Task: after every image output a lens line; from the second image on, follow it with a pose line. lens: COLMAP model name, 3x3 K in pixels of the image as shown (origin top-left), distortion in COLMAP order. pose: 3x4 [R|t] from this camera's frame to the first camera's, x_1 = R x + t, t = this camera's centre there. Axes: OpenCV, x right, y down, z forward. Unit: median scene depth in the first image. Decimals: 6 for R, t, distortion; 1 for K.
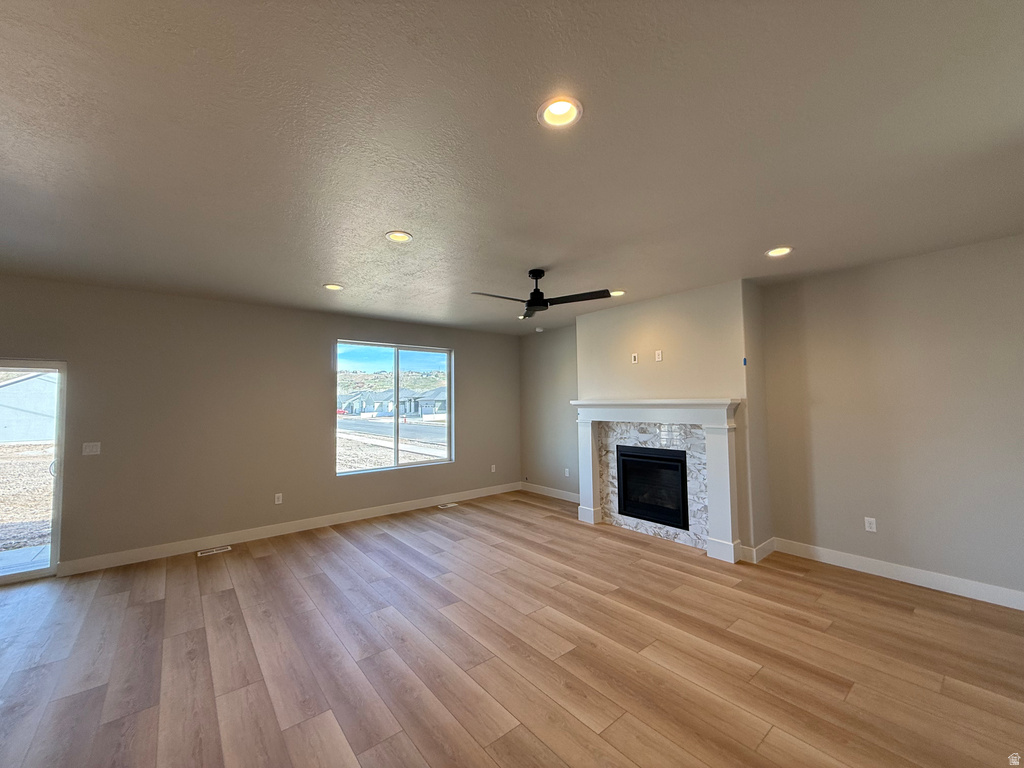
lens RADIAL K [[410.5, 0, 511.7], [0, 410.5, 383.4], [0, 0, 1]] dist [0.002882, 0.000491]
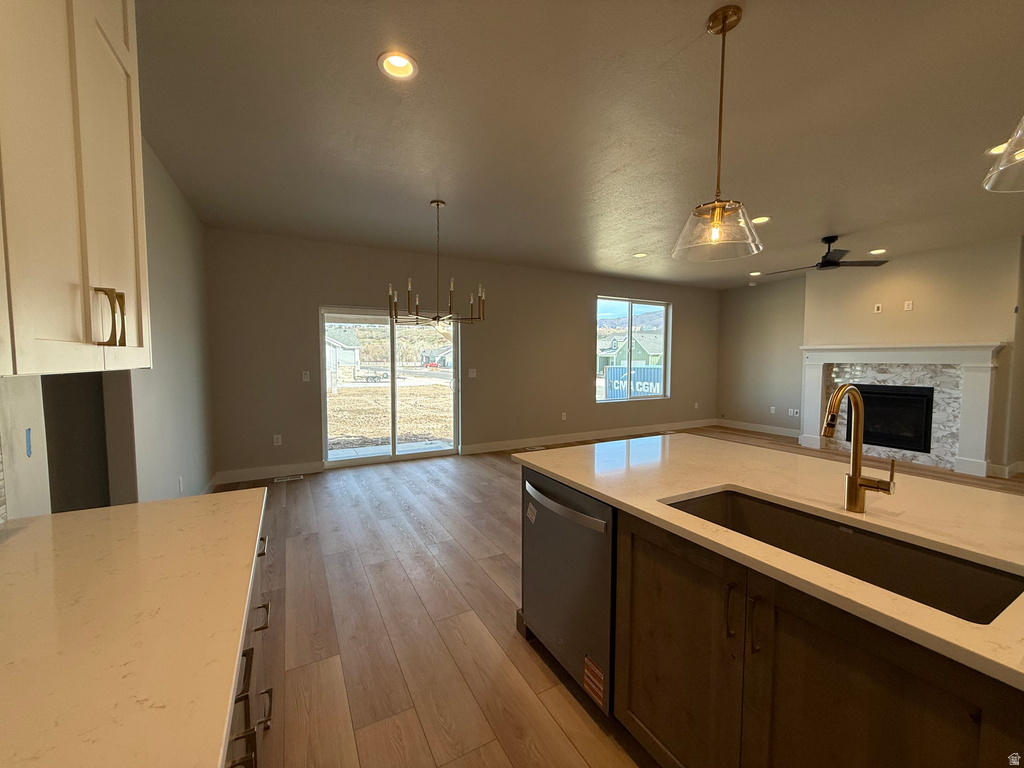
lens RADIAL K [[410.5, 0, 513.1], [0, 410.5, 382.5], [0, 0, 1]] dist [0.002882, 0.000491]
pose [[0.981844, 0.023931, -0.188177, -0.498784], [-0.003891, 0.994343, 0.106149, 0.028054], [0.189653, -0.103490, 0.976382, -0.351349]]
